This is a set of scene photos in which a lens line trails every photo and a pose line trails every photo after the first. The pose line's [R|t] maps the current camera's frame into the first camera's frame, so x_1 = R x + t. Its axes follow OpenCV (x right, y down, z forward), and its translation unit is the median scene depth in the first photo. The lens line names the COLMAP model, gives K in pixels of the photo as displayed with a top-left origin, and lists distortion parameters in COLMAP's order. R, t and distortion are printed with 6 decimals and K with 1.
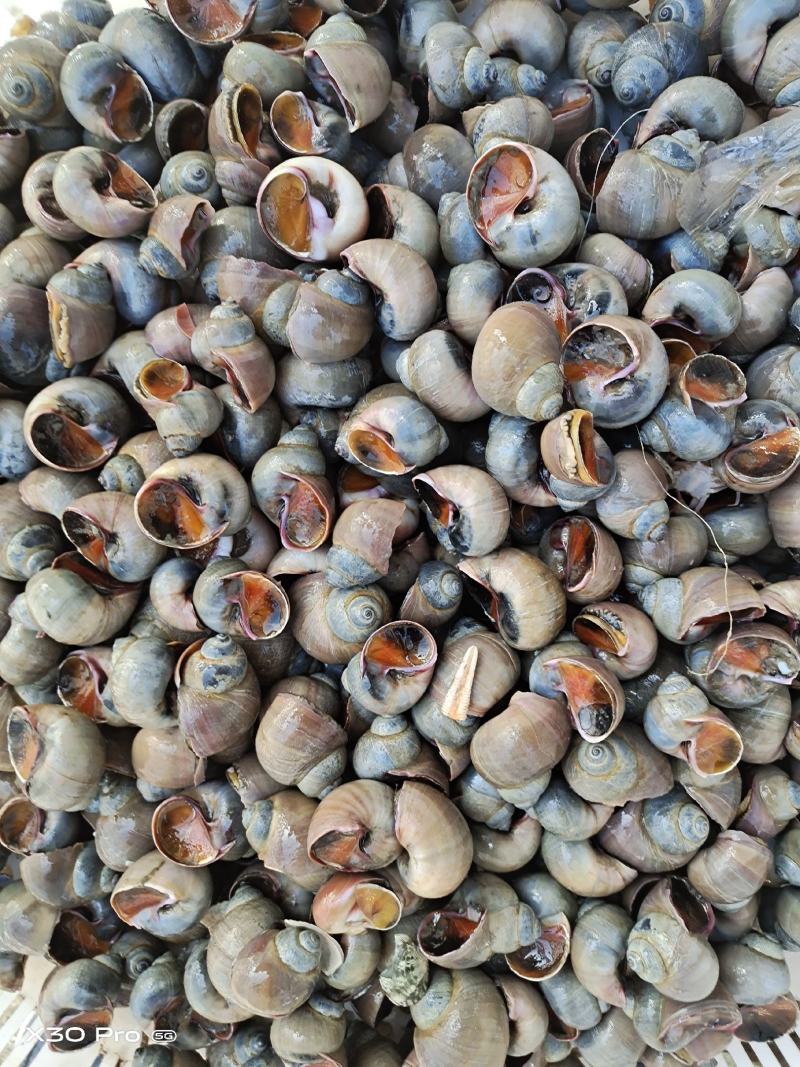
lens RADIAL K [[818.3, 0, 402.5], [0, 818.3, 529.5], [0, 0, 1]] dist [0.031373, -0.033642]
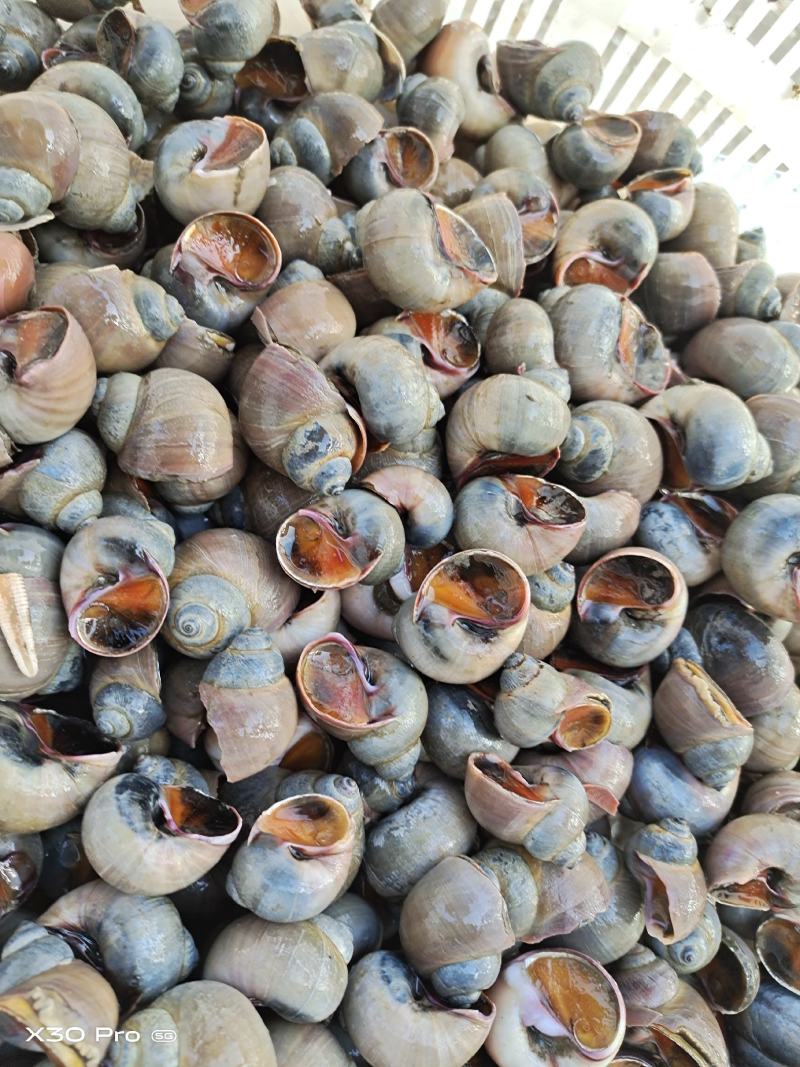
lens RADIAL K [[818.3, 0, 403.3], [0, 818.3, 536.3], [0, 0, 1]] dist [0.031373, -0.033642]
pose [[-0.808423, 0.557509, -0.188772, -0.100859], [-0.560688, -0.826999, -0.041250, 0.090975], [-0.179111, 0.072495, 0.981154, 0.239692]]
